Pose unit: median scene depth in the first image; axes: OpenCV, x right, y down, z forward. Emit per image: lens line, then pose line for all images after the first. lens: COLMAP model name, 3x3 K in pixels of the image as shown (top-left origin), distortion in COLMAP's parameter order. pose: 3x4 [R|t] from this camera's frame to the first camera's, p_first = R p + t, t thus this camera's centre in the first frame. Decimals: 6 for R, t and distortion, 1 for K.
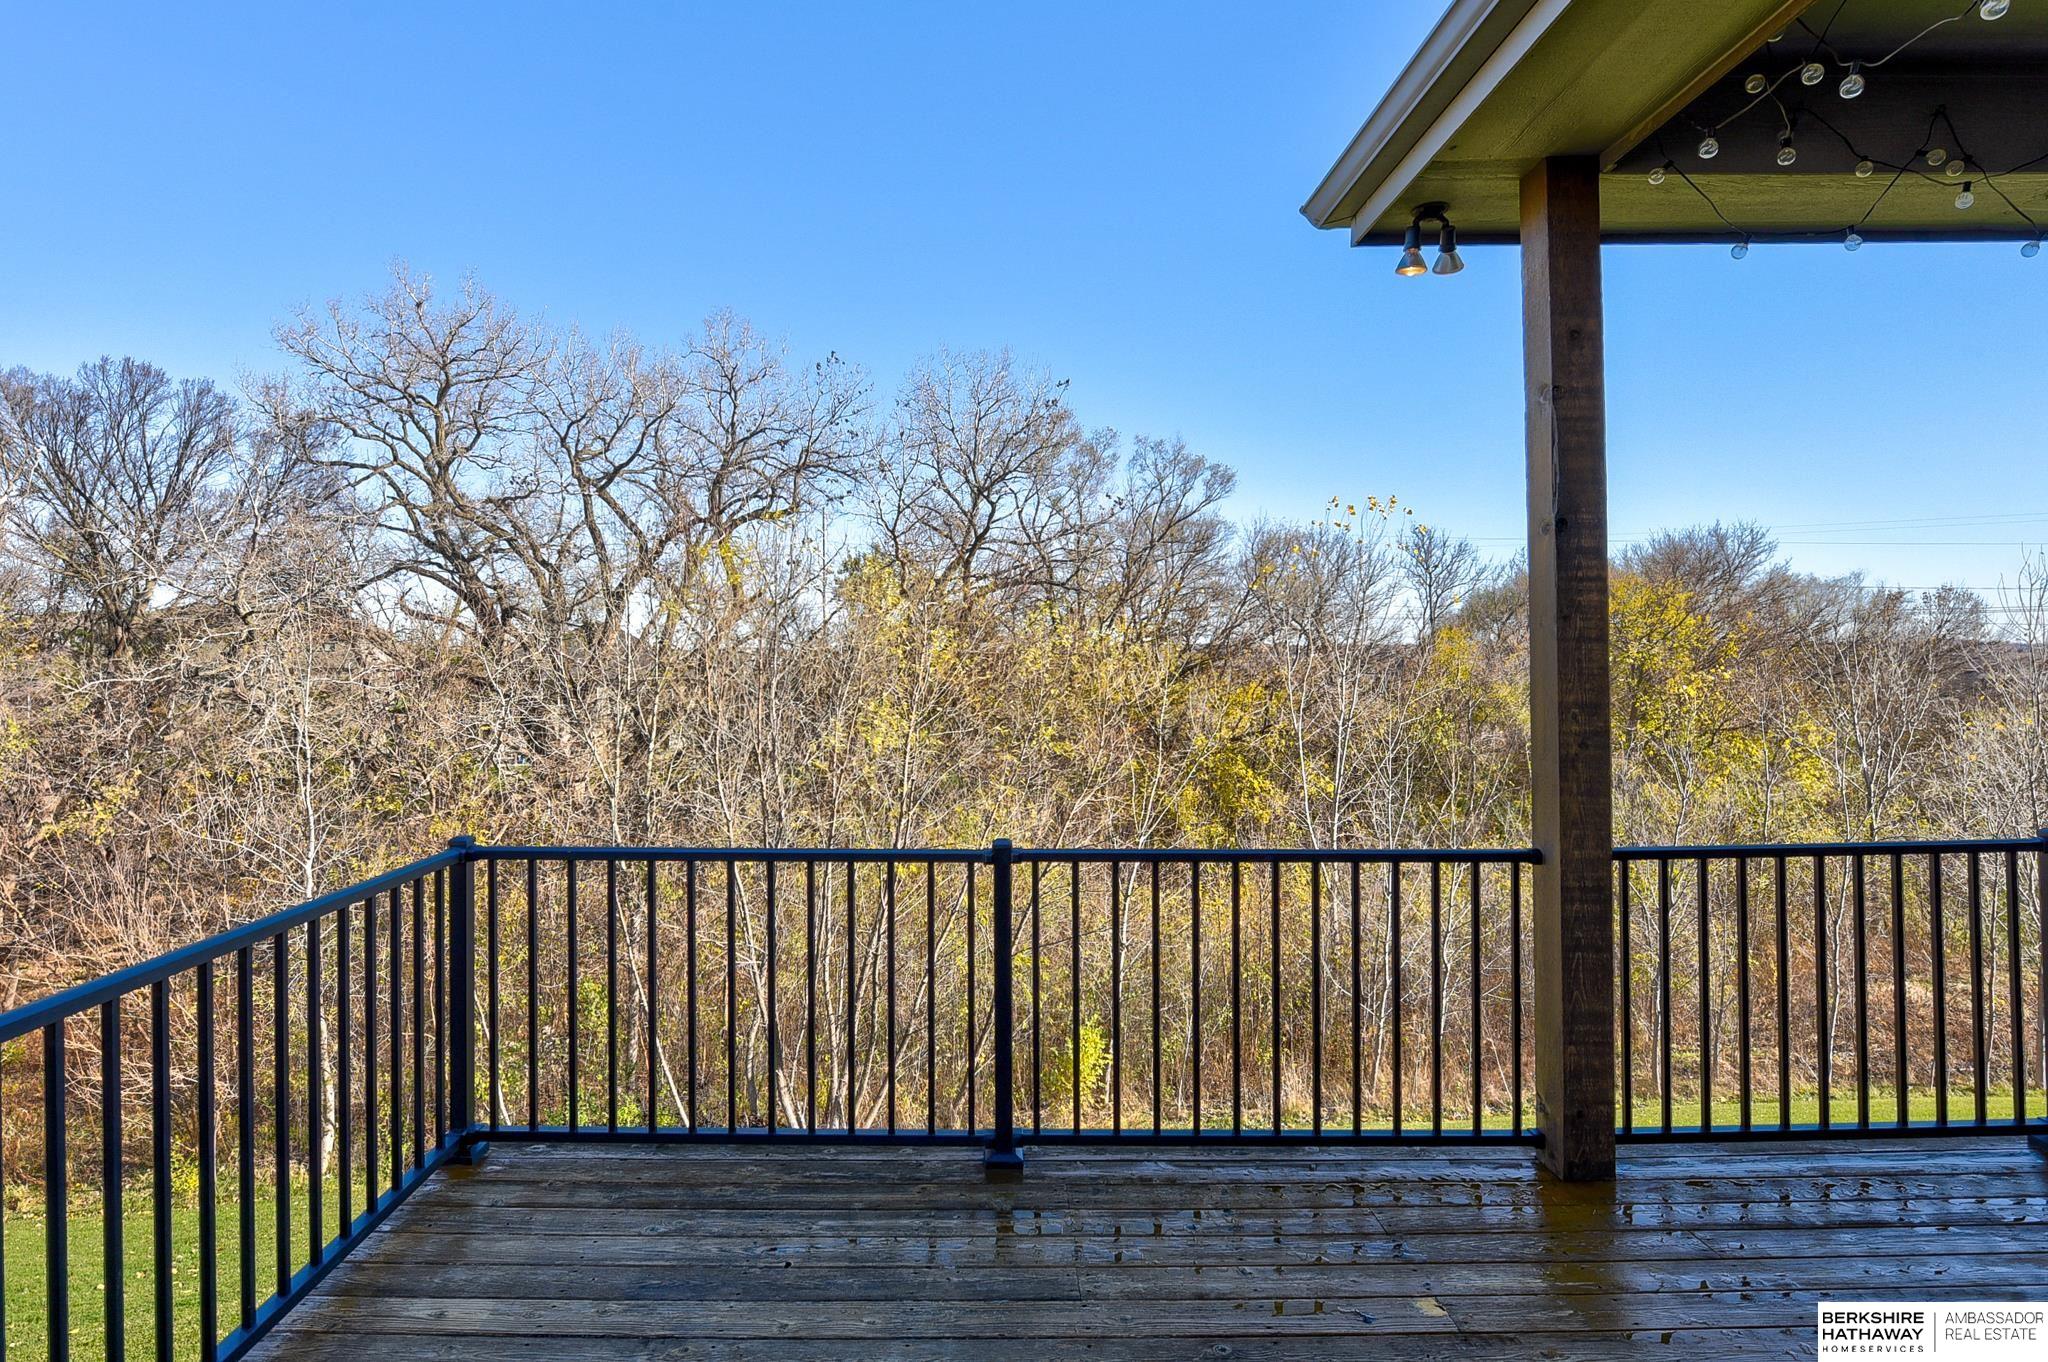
lens RADIAL K [[1065.0, 0, 1024.0], [0, 1065.0, 681.0], [0, 0, 1]] dist [-0.039424, -0.000765]
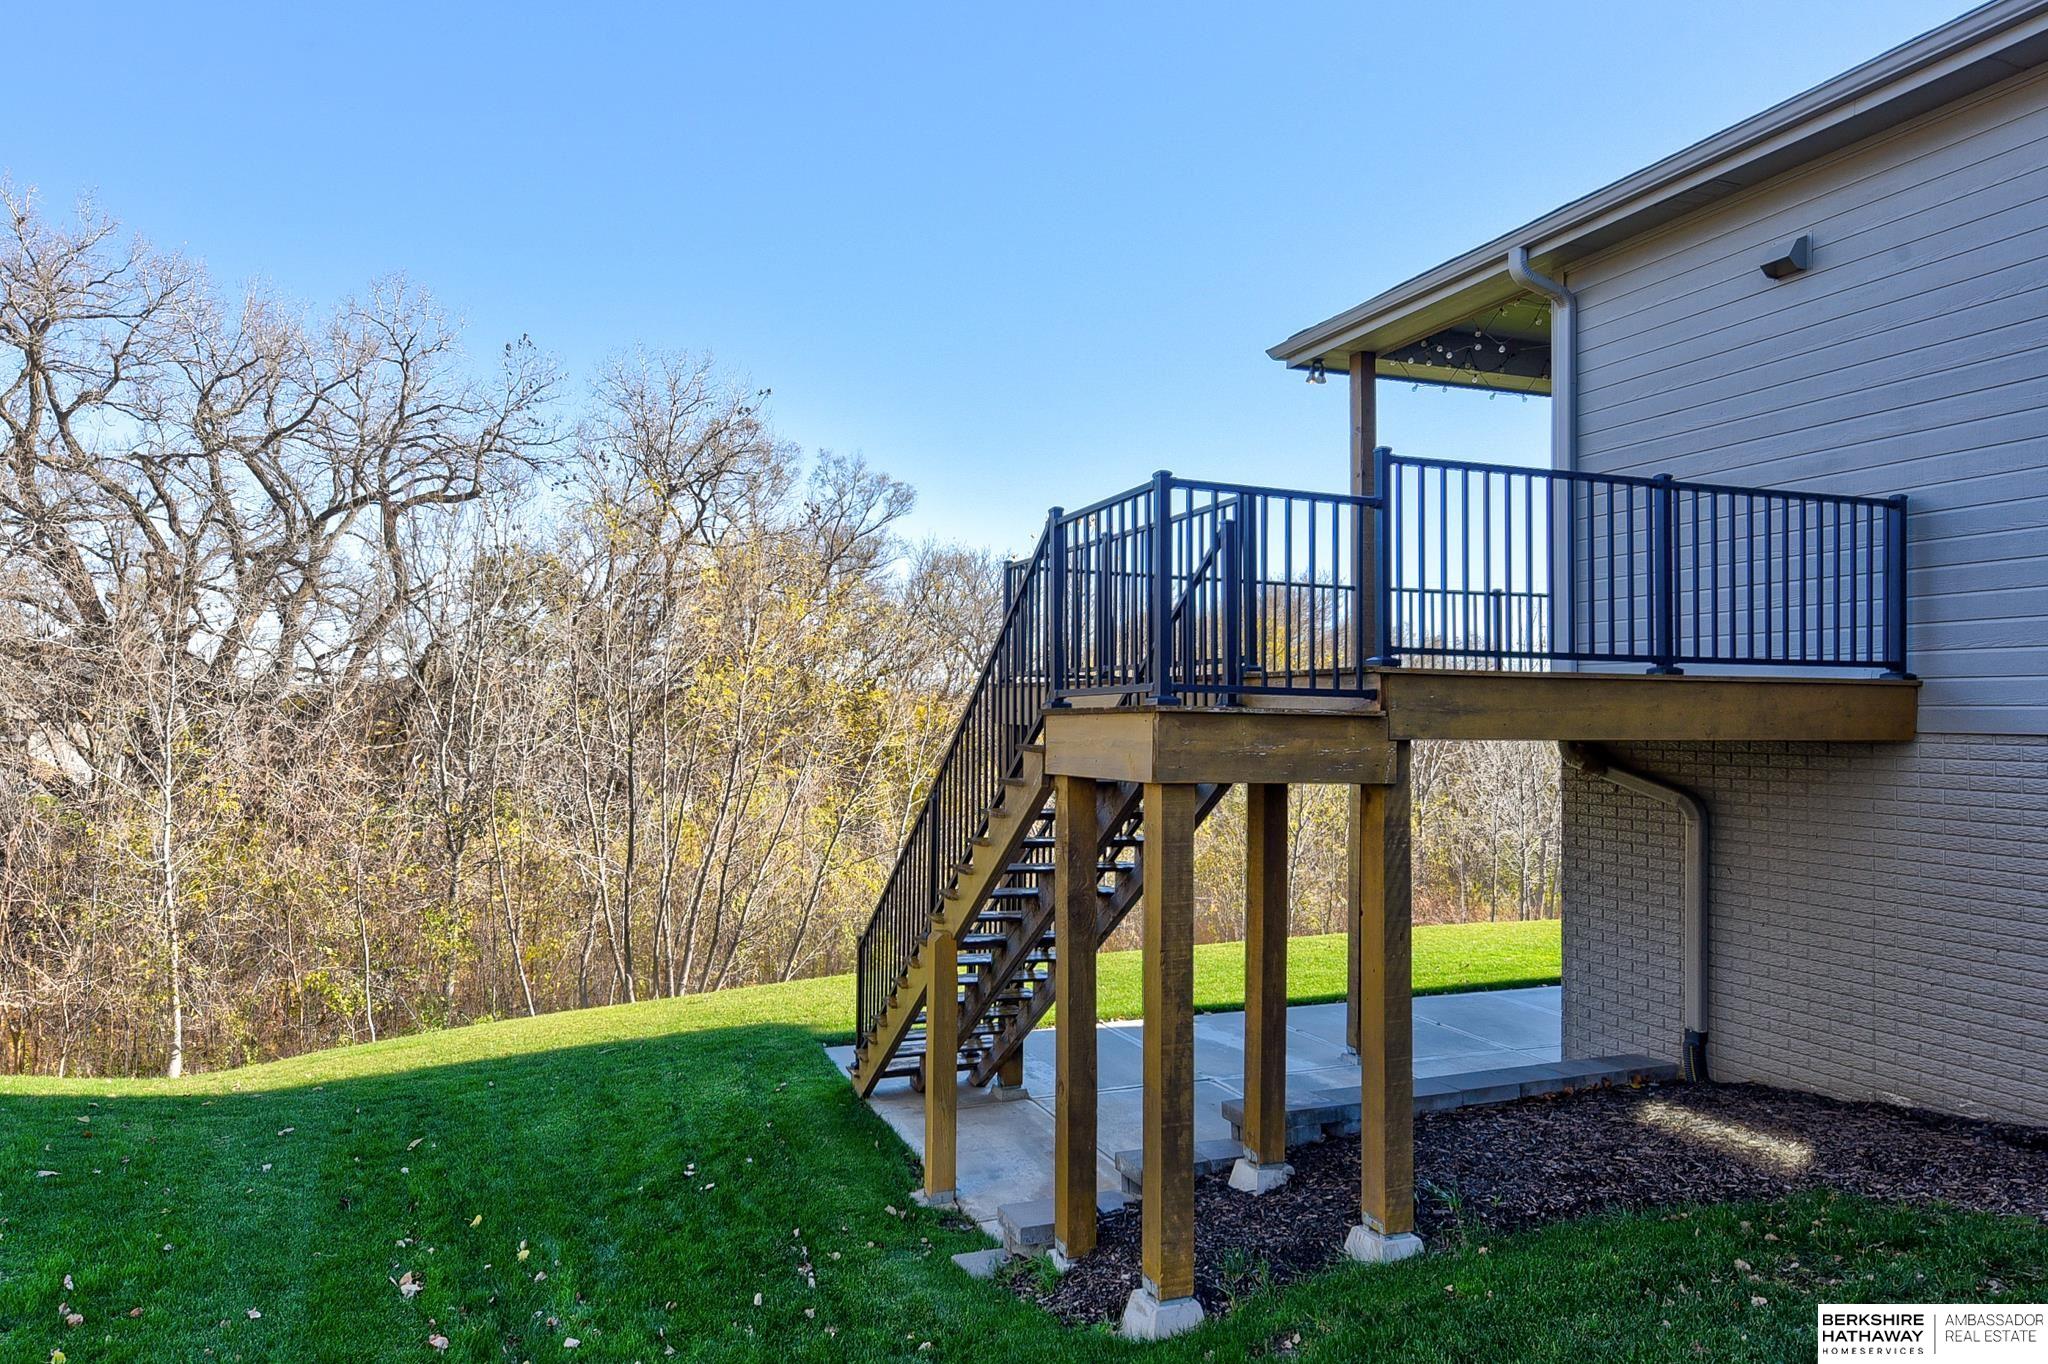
lens RADIAL K [[1229.1, 0, 1024.0], [0, 1229.1, 682.0], [0, 0, 1]] dist [-0.000476, -0.001914]
pose [[0.931577, 0.015876, 0.363196, -1.453023], [0.002996, 0.998677, -0.051339, 0.554013], [-0.363530, 0.048914, 0.930297, -1.654133]]
